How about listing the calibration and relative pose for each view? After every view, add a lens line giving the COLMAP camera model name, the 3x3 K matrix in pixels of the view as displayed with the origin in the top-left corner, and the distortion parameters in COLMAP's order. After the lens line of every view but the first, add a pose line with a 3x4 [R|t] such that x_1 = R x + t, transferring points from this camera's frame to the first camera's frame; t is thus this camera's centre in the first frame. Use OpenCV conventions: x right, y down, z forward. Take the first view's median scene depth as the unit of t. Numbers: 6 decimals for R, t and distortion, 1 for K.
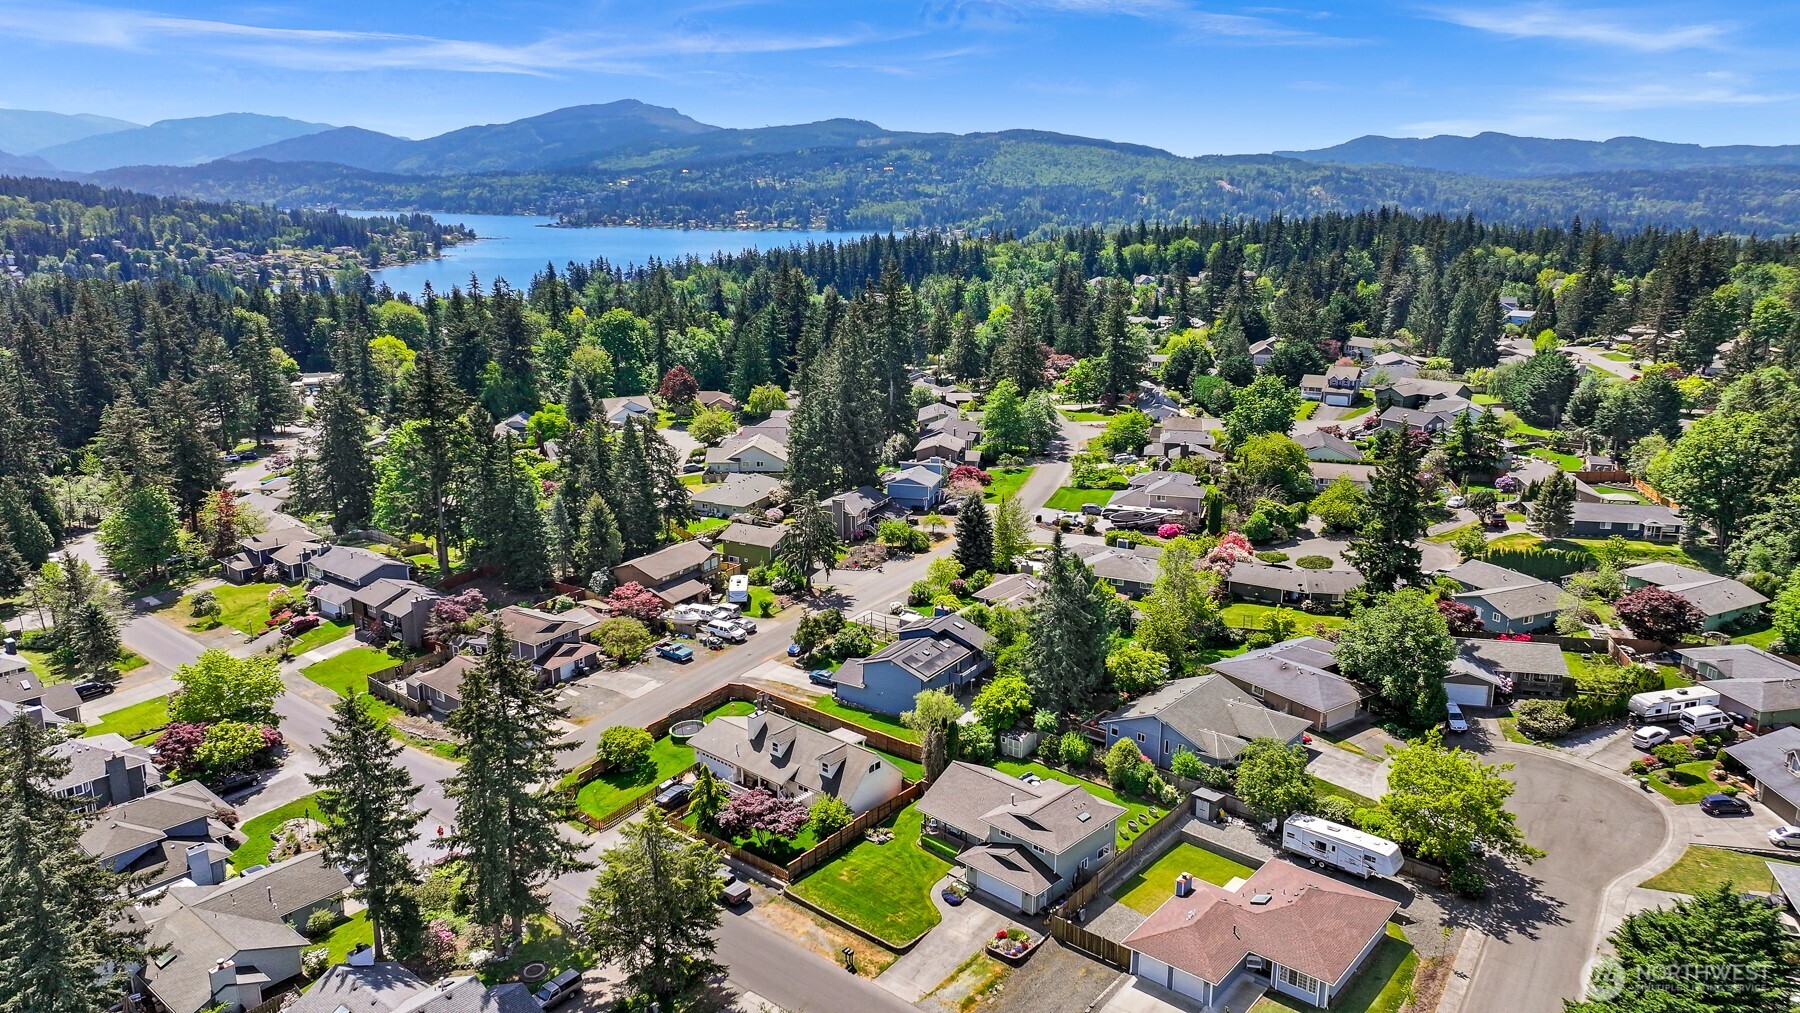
lens RADIAL K [[1260.8, 0, 911.2], [0, 1260.8, 506.9], [0, 0, 1]] dist [0.008565, 0.002931]
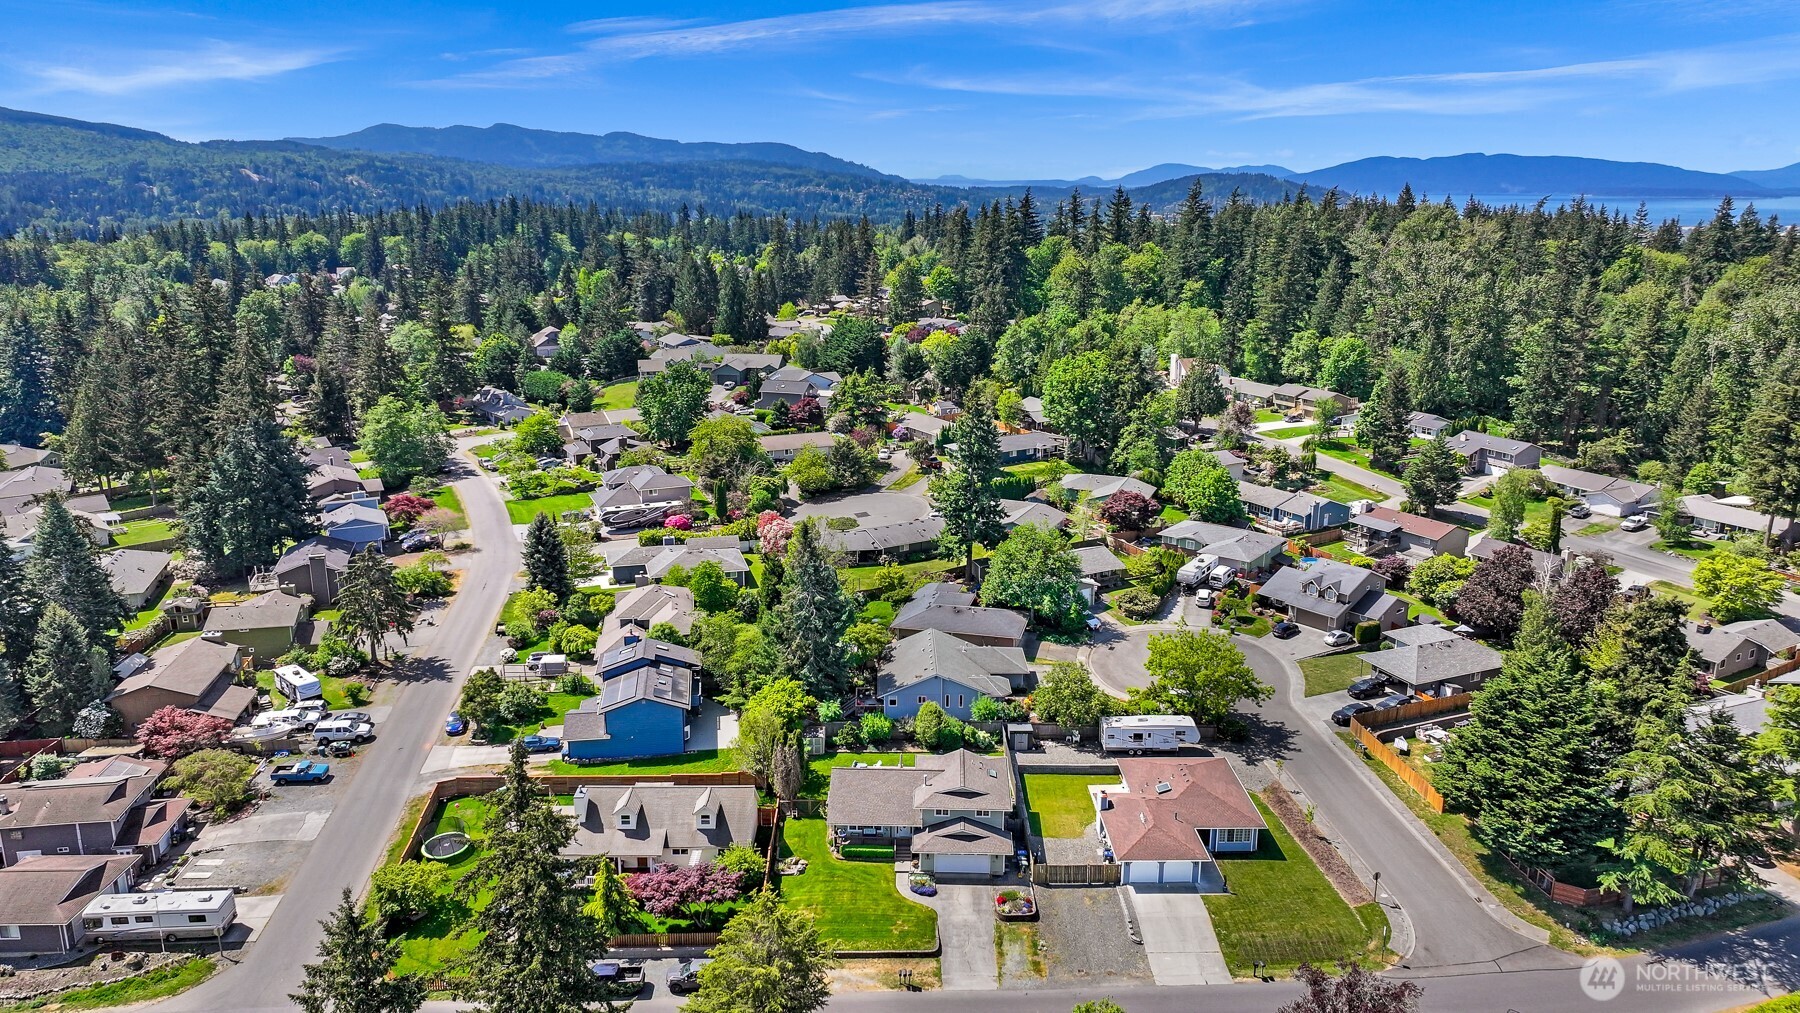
lens RADIAL K [[1260.8, 0, 911.2], [0, 1260.8, 506.9], [0, 0, 1]] dist [0.008565, 0.002931]
pose [[0.750768, -0.167076, 0.639088, -0.381758], [0.162051, 0.984505, 0.067009, -0.039147], [-0.640380, 0.053257, 0.766209, 0.152000]]
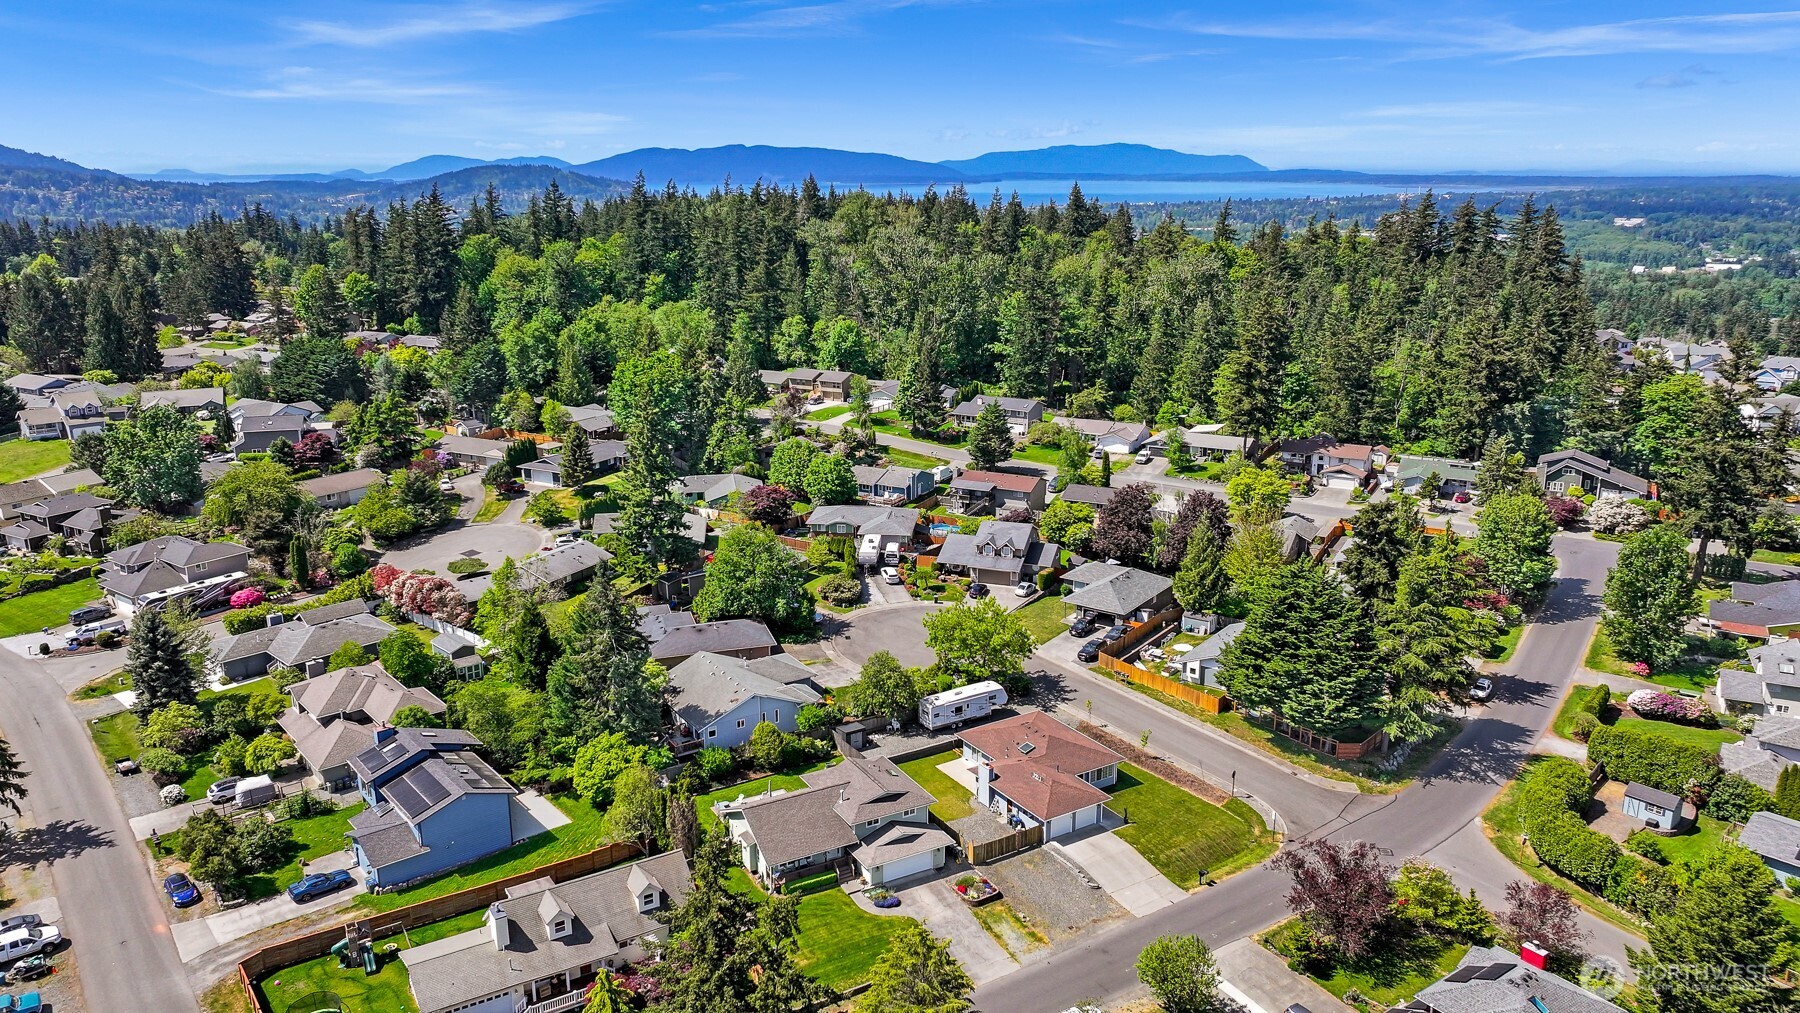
lens RADIAL K [[1279.9, 0, 909.3], [0, 1279.9, 508.1], [0, 0, 1]] dist [0.008289, 0.009254]
pose [[0.306809, -0.249761, 0.918416, -0.540757], [0.243856, 0.953373, 0.177804, -0.104460], [-0.920001, 0.169409, 0.353409, 0.393989]]
